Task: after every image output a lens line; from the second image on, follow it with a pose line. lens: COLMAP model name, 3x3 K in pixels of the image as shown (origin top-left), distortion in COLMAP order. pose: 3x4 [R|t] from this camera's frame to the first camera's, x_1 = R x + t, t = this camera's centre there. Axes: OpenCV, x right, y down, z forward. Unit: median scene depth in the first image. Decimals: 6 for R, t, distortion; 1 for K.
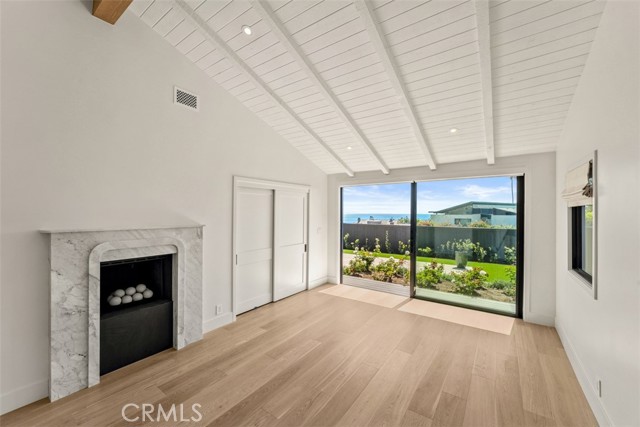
lens RADIAL K [[256.6, 0, 316.8], [0, 256.6, 213.4], [0, 0, 1]] dist [-0.007585, 0.002115]
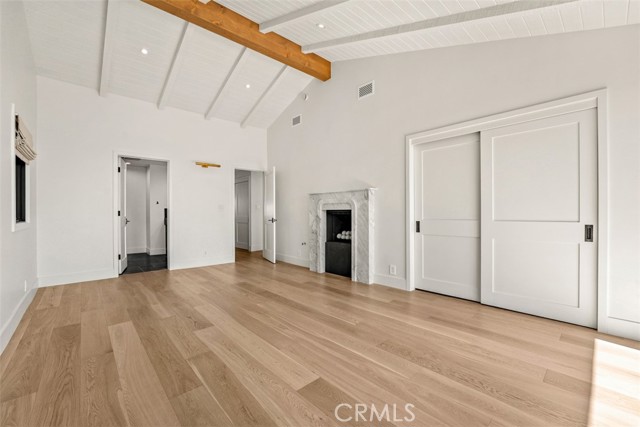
lens RADIAL K [[256.6, 0, 315.7], [0, 256.6, 212.4], [0, 0, 1]] dist [-0.007585, 0.002115]
pose [[-0.196171, 0.000624, -0.980569, 0.784760], [0.001956, 0.999998, 0.000245, 0.158967], [0.980568, -0.001870, -0.196172, 1.012672]]
